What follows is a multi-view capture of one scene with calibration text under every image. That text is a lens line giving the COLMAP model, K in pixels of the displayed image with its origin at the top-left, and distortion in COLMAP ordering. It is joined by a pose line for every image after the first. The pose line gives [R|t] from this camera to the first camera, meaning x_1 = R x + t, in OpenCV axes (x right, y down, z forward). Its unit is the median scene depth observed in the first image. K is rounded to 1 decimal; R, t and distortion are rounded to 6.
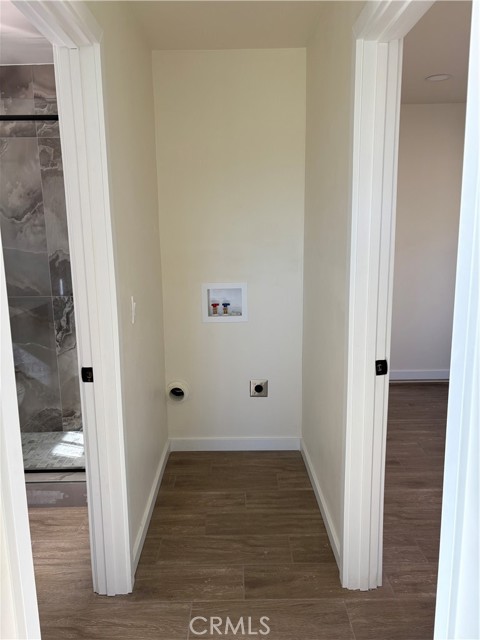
lens RADIAL K [[487.2, 0, 240.0], [0, 487.2, 320.0], [0, 0, 1]] dist [0.050057, -0.042710]
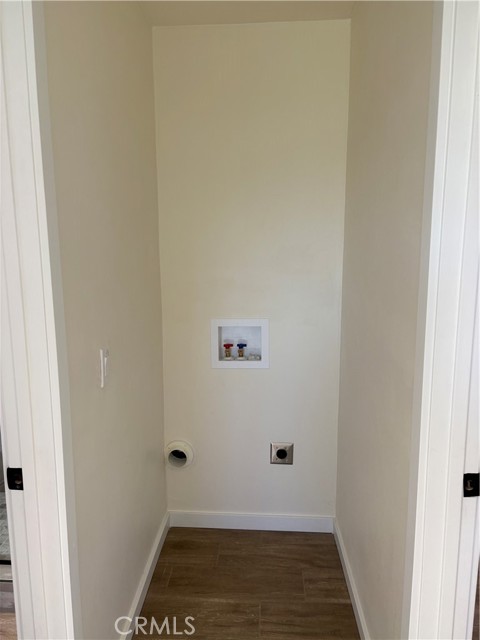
lens RADIAL K [[478.0, 0, 247.8], [0, 478.0, 318.3], [0, 0, 1]] dist [0.002060, -0.000640]
pose [[0.998701, 0.018964, -0.047298, 0.017594], [-0.020040, 0.999549, -0.022382, -0.062526], [0.046853, 0.023301, 0.998630, 0.240786]]
